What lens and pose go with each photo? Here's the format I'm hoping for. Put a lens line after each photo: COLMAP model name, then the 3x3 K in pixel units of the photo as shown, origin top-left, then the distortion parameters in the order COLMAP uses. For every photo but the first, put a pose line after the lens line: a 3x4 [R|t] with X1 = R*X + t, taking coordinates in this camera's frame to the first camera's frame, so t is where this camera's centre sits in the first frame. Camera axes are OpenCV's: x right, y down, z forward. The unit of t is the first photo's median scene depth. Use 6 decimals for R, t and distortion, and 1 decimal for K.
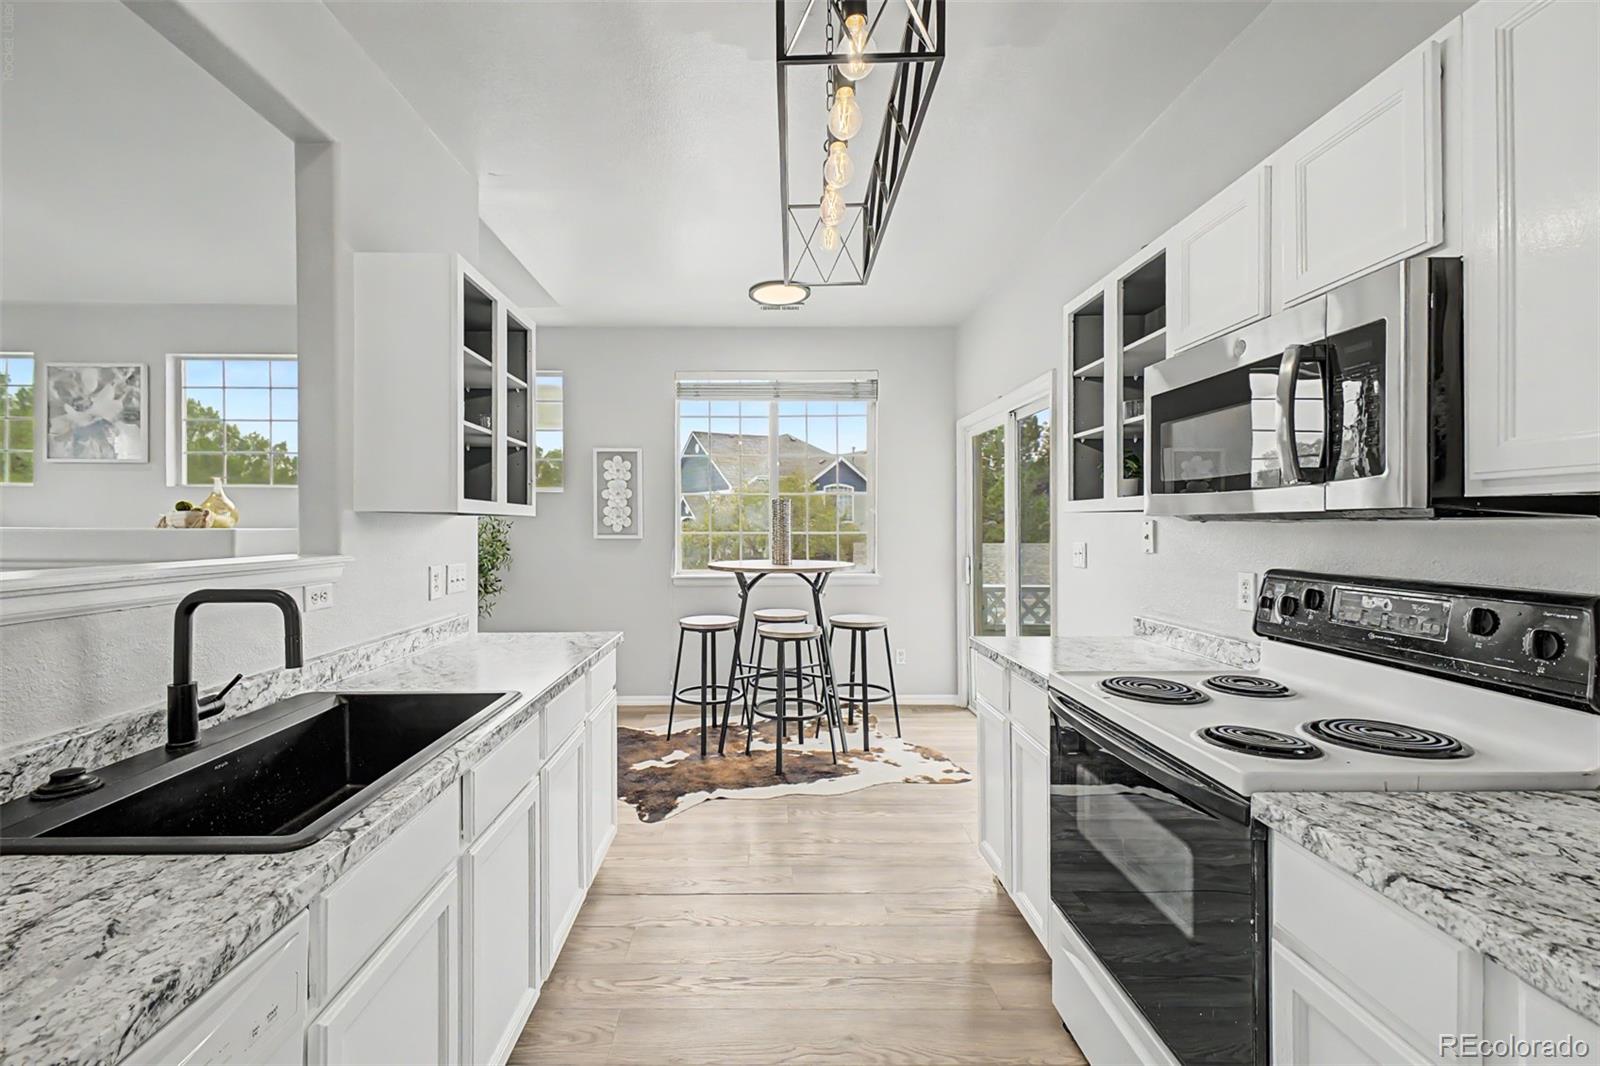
lens RADIAL K [[729.7, 0, 804.8], [0, 729.7, 528.8], [0, 0, 1]] dist [0.004953, -0.000231]
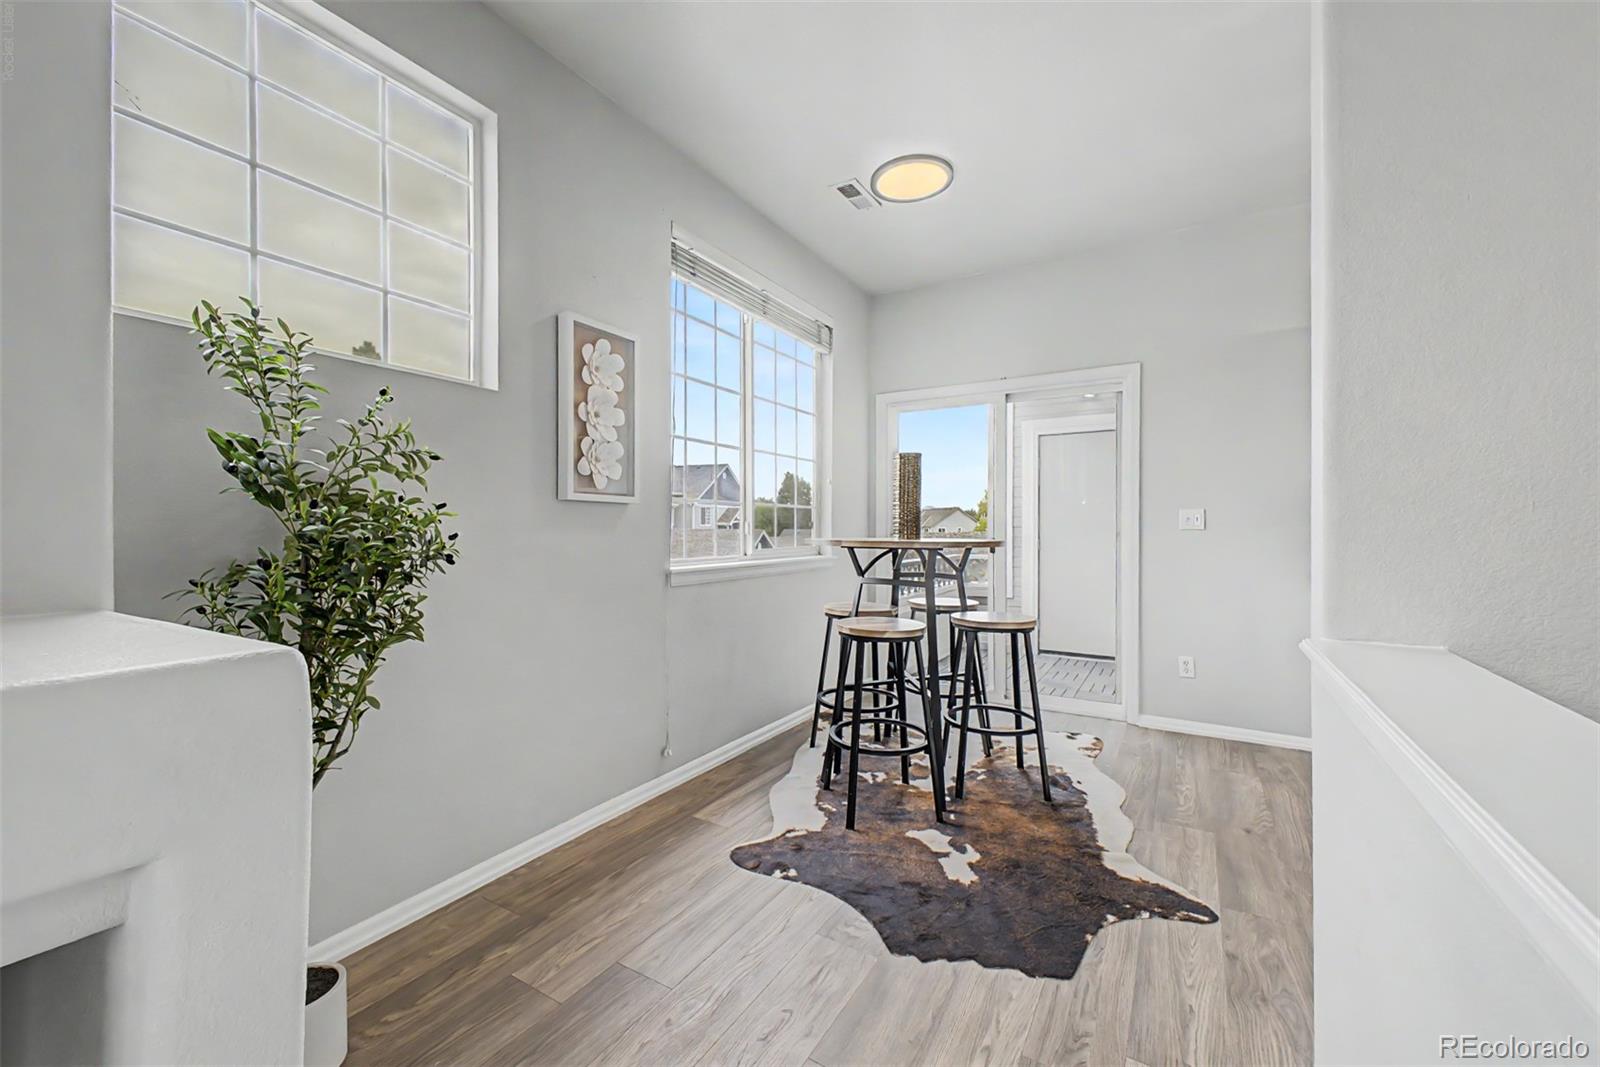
lens RADIAL K [[641.0, 0, 804.7], [0, 641.0, 538.6], [0, 0, 1]] dist [0.006557, -0.001392]
pose [[0.517806, -0.010854, 0.855429, -0.701397], [0.000032, 0.999920, 0.012668, 0.041009], [-0.855498, -0.006532, 0.517765, 0.796852]]
